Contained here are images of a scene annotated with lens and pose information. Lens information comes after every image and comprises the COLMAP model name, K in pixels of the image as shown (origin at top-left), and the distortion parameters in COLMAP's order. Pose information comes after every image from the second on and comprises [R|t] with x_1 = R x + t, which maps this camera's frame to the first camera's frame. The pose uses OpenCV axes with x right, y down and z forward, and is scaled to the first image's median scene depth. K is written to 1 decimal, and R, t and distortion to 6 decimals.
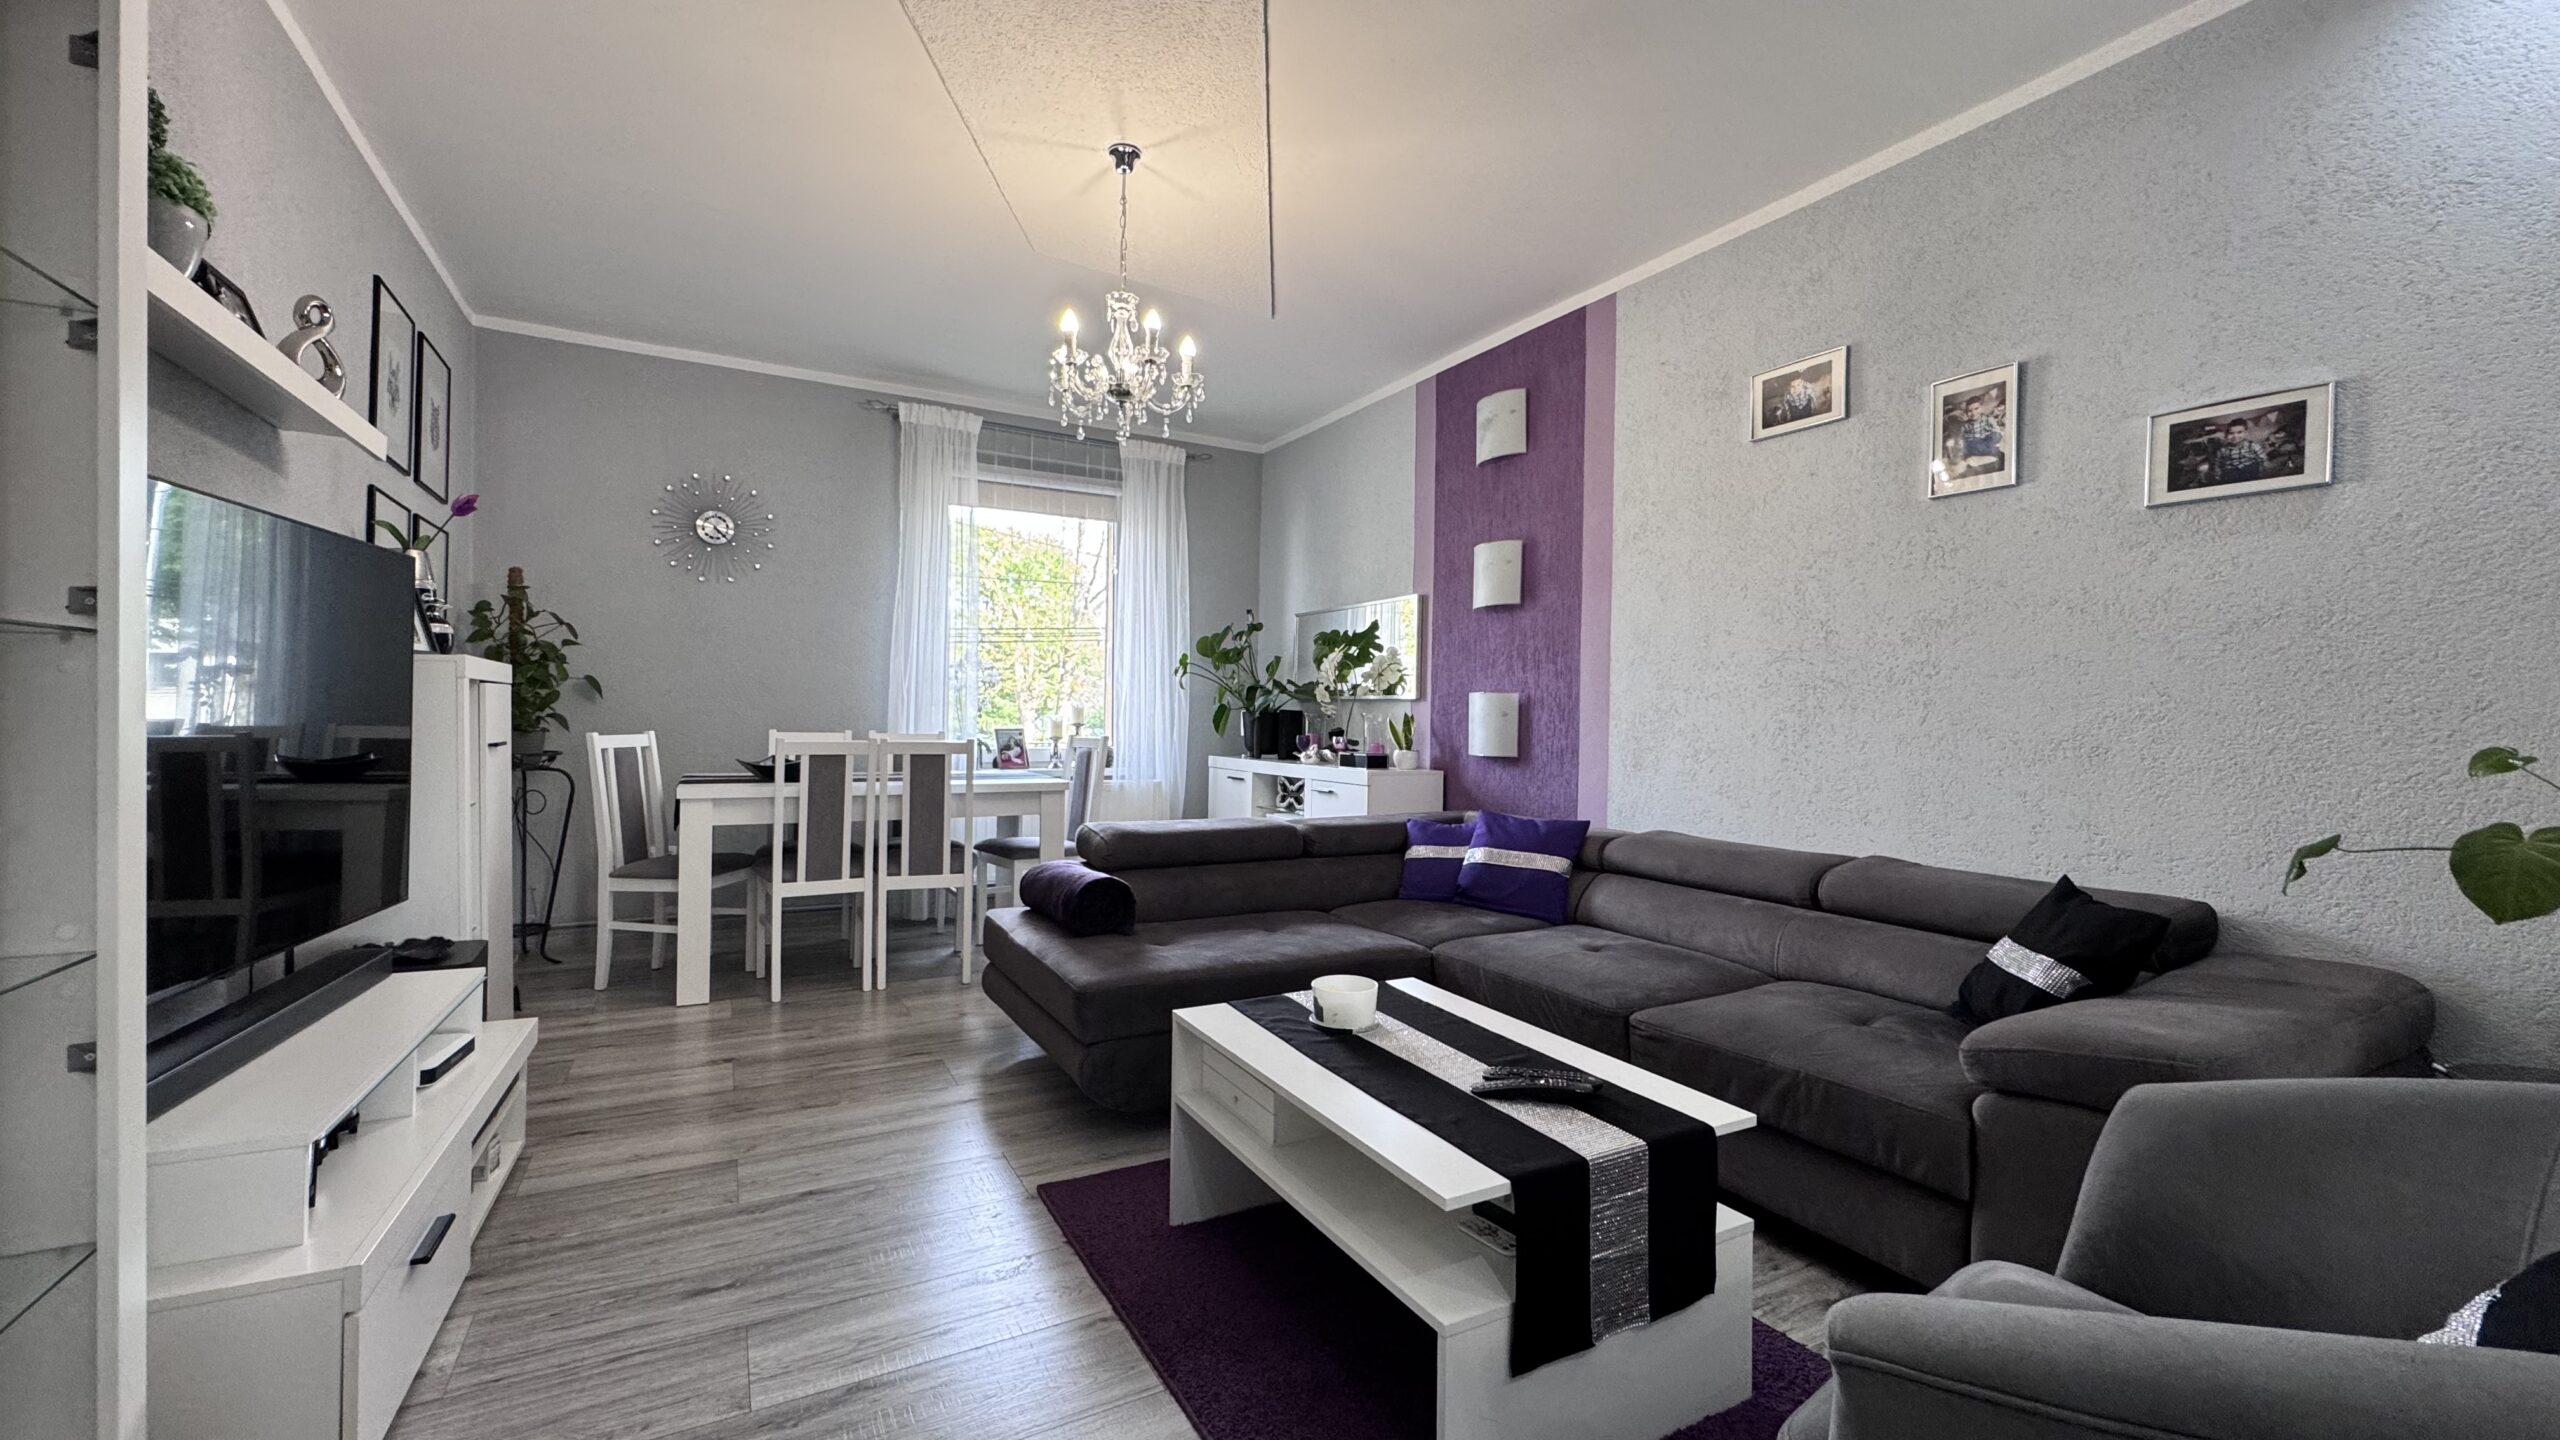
lens RADIAL K [[1025.7, 0, 1279.7], [0, 1025.7, 714.2], [0, 0, 1]] dist [-0.000463, 0.000132]
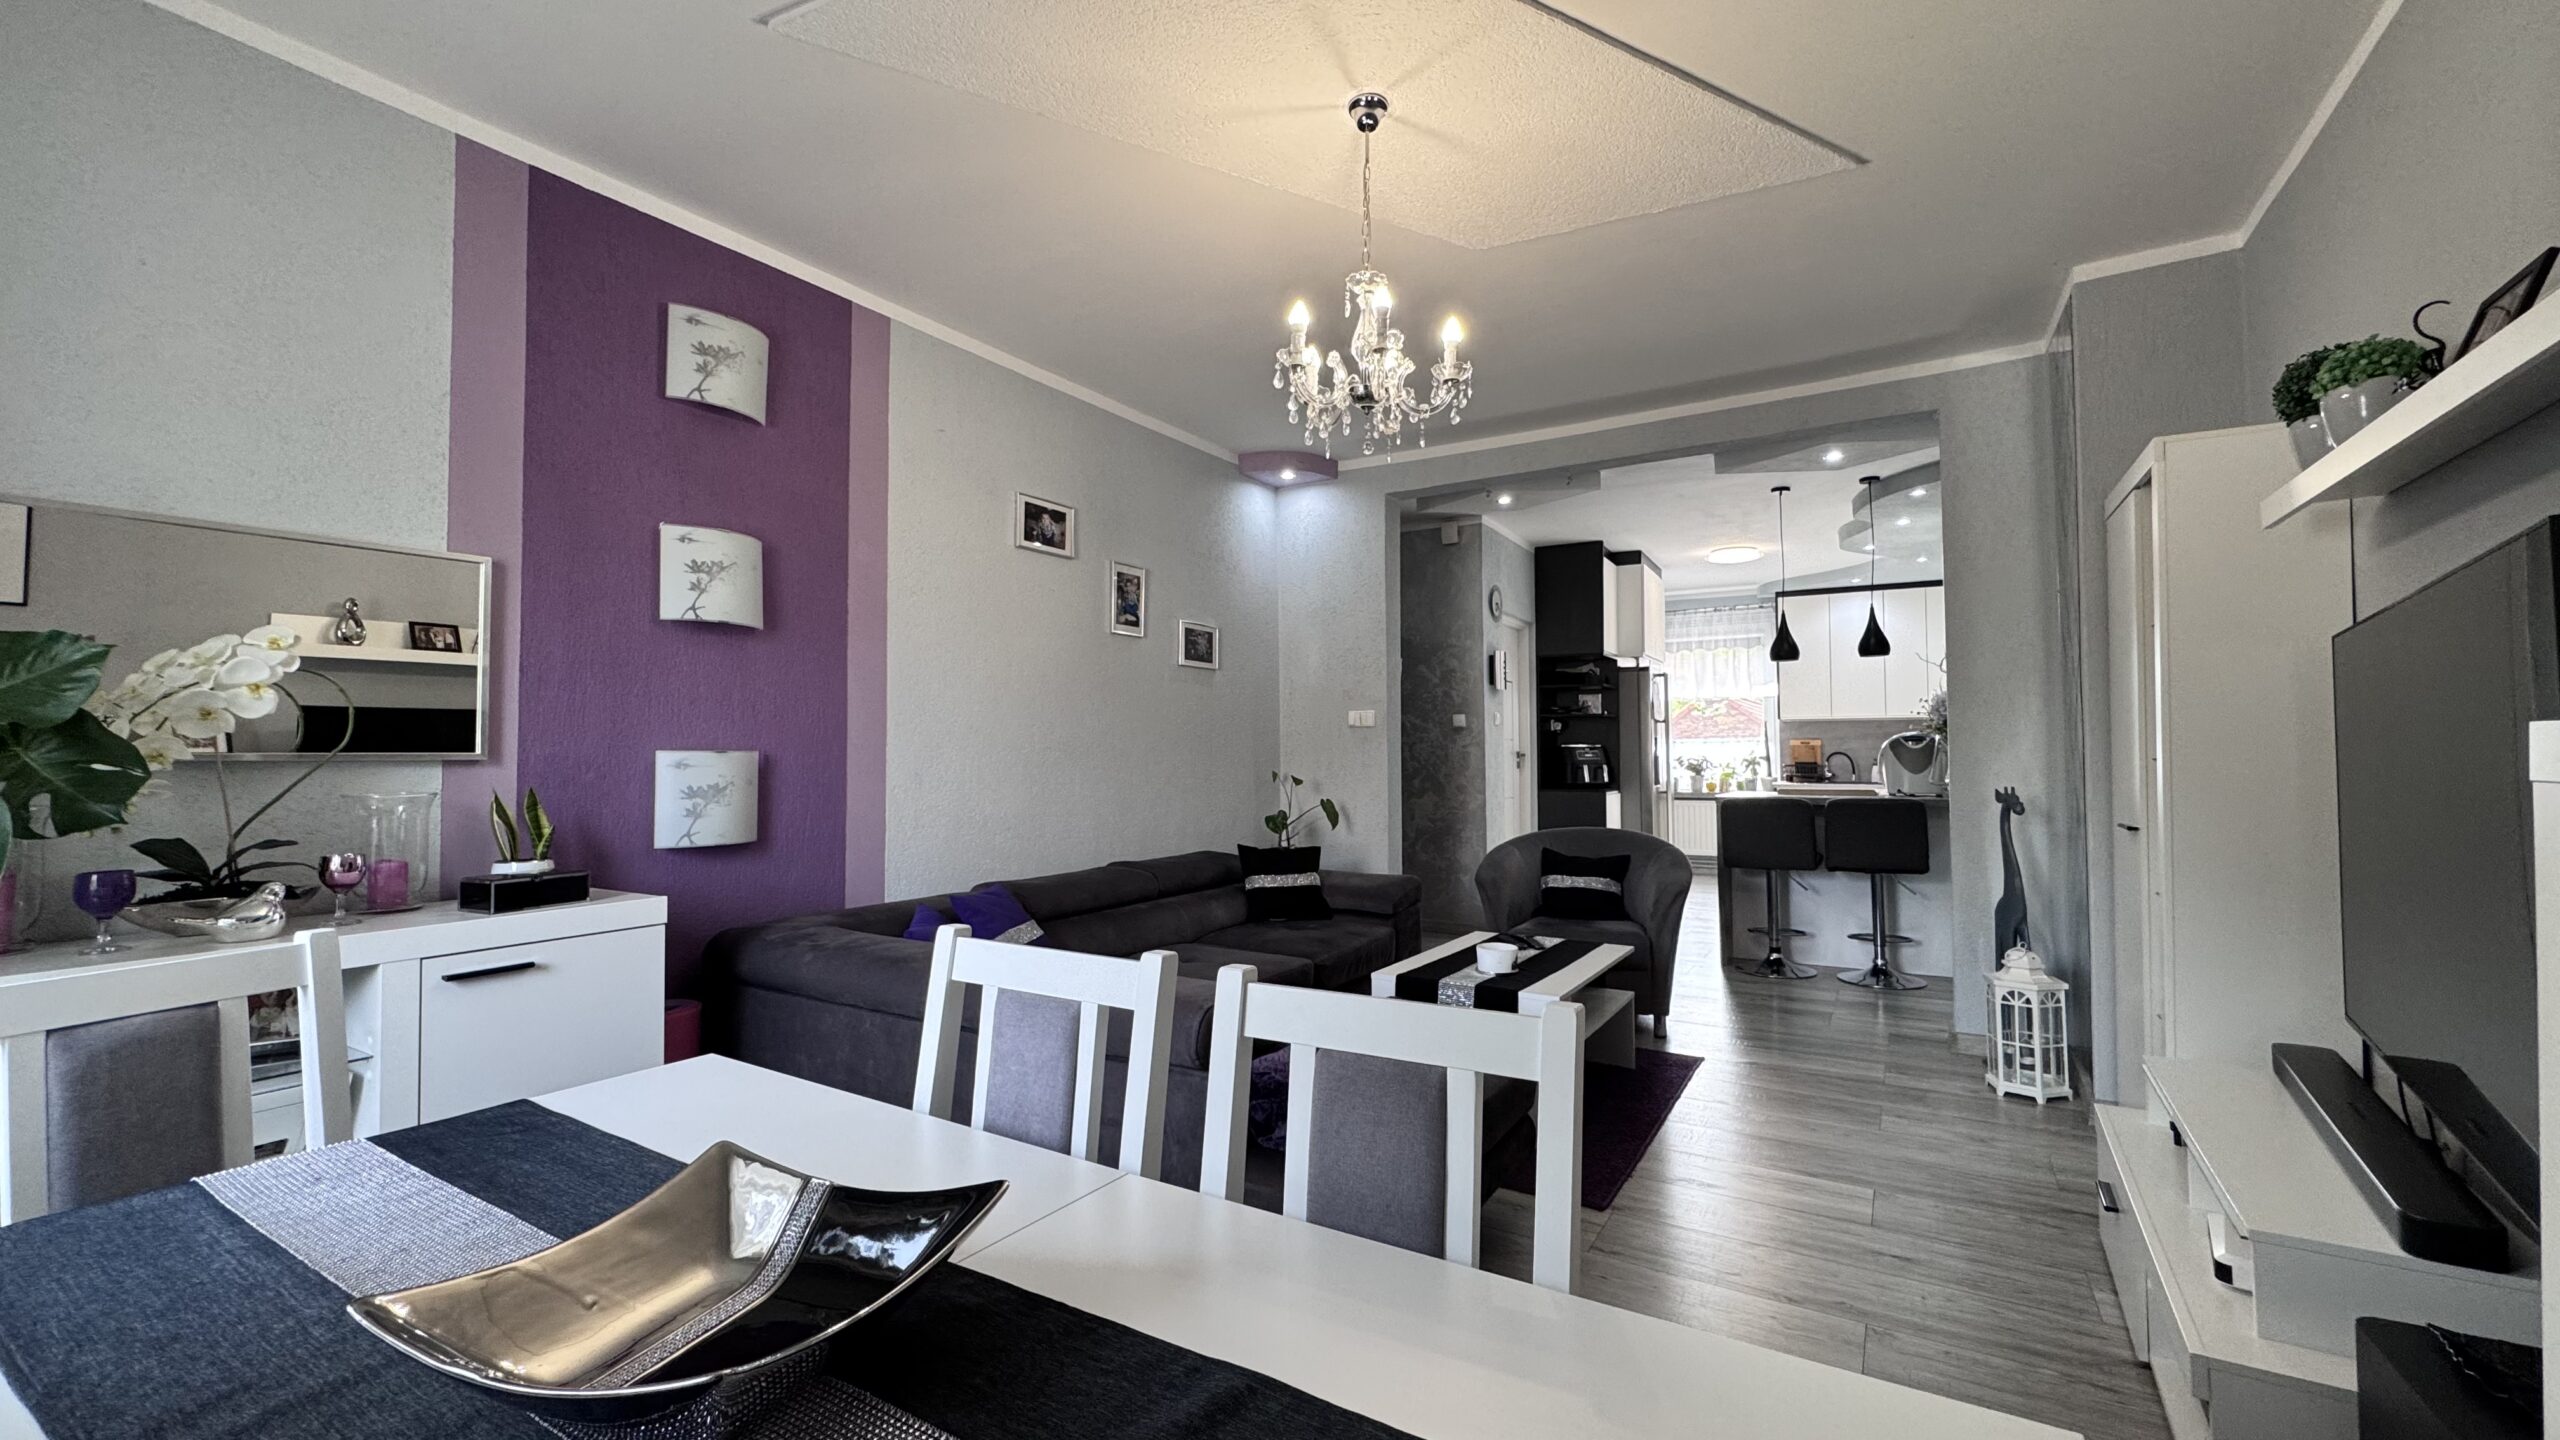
lens RADIAL K [[1025.7, 0, 1282.7], [0, 1025.7, 721.3], [0, 0, 1]] dist [-0.000463, 0.000132]
pose [[-0.494830, 0.013151, 0.868890, -0.653708], [-0.002882, 0.999855, -0.016774, -0.035210], [-0.868985, -0.010804, -0.494720, 1.162765]]
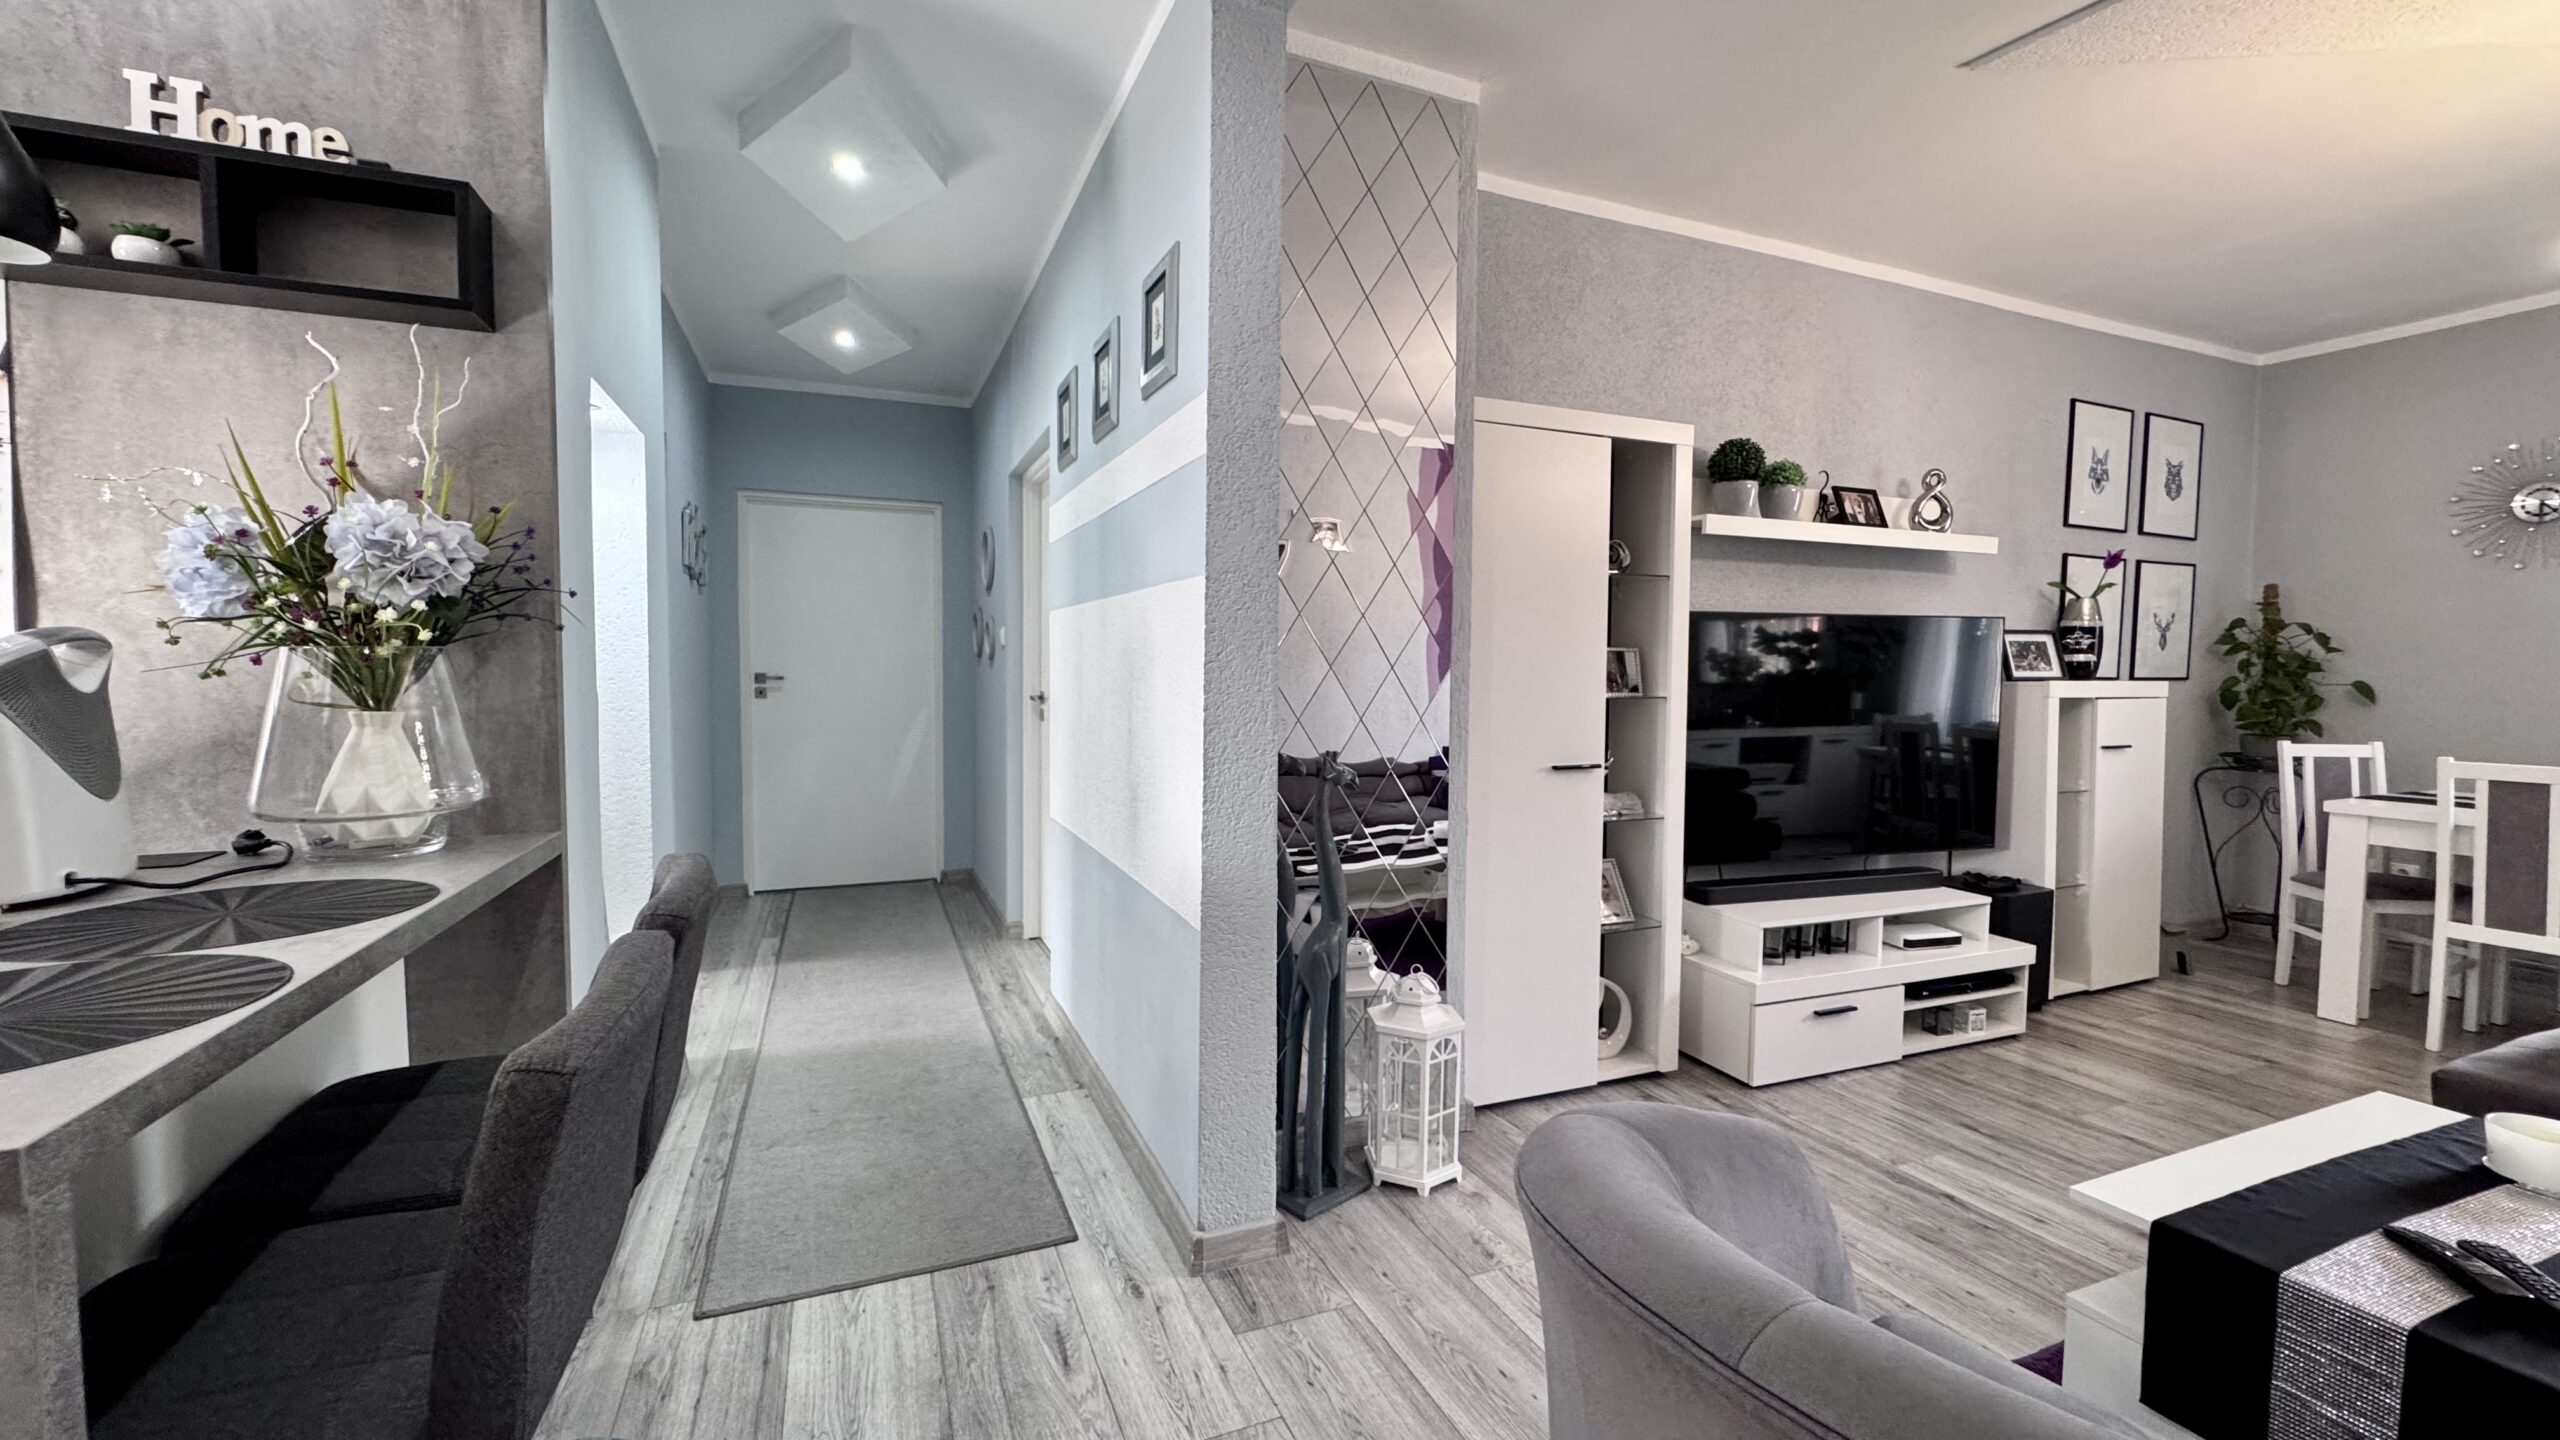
lens RADIAL K [[1025.7, 0, 1277.8], [0, 1025.7, 724.6], [0, 0, 1]] dist [-0.000463, 0.000132]
pose [[-0.094240, 0.037843, -0.994830, 0.497239], [-0.007307, 0.999224, 0.038703, -0.033360], [0.995523, 0.010917, -0.093891, 0.071752]]
